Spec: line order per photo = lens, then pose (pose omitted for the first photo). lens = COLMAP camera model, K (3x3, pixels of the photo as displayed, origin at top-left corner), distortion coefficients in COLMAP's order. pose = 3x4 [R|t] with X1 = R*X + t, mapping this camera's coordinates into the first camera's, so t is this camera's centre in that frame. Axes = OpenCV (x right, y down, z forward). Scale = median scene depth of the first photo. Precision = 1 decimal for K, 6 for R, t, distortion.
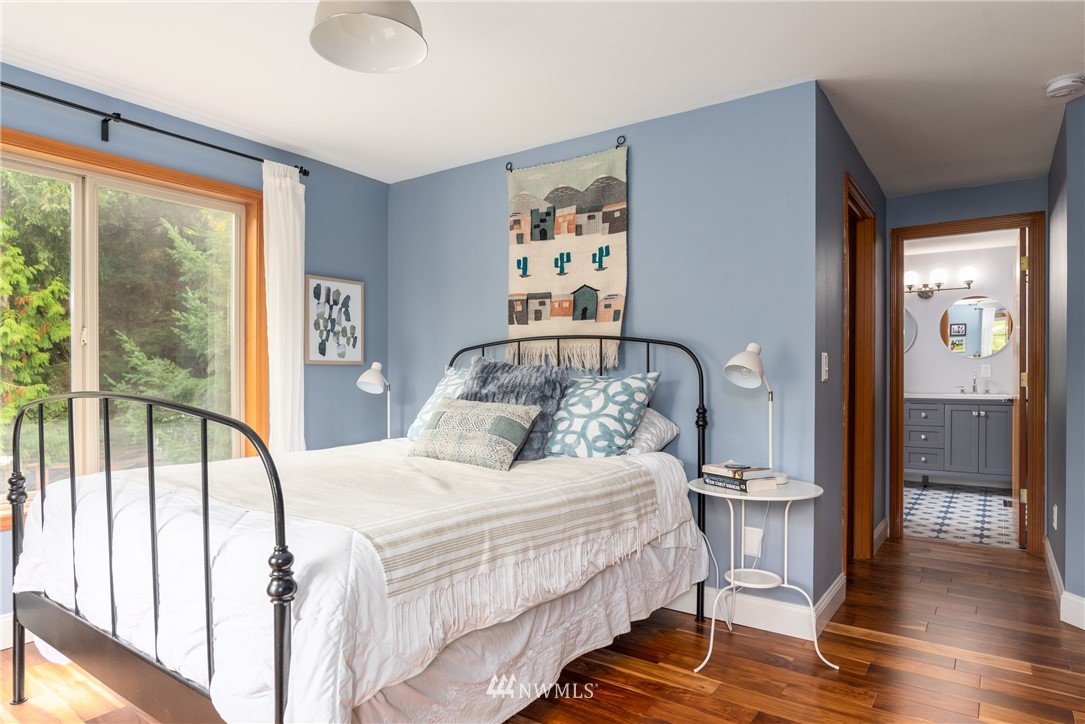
lens RADIAL K [[631.9, 0, 542.5], [0, 631.9, 362.0], [0, 0, 1]] dist [-0.002418, 0.000874]
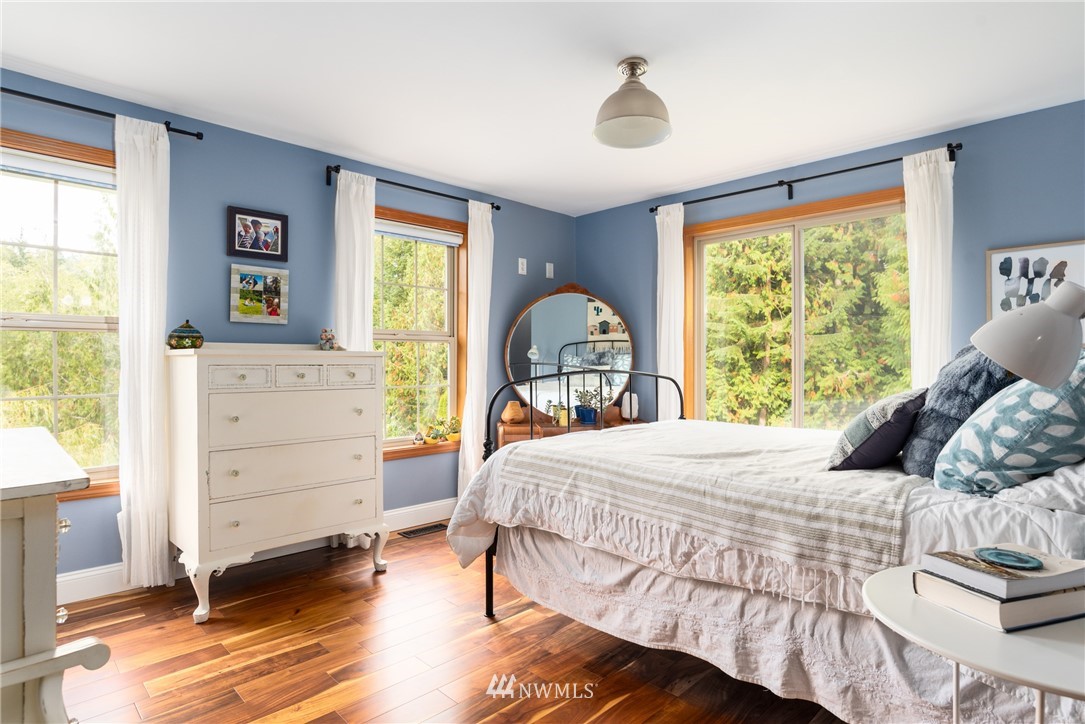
lens RADIAL K [[582.6, 0, 542.5], [0, 582.6, 362.0], [0, 0, 1]] dist [-0.057954, 0.000173]
pose [[-0.160801, -0.003328, -0.986981, 0.513253], [0.024043, 0.999684, -0.007288, 0.011370], [0.986694, -0.024902, -0.160670, 0.484623]]
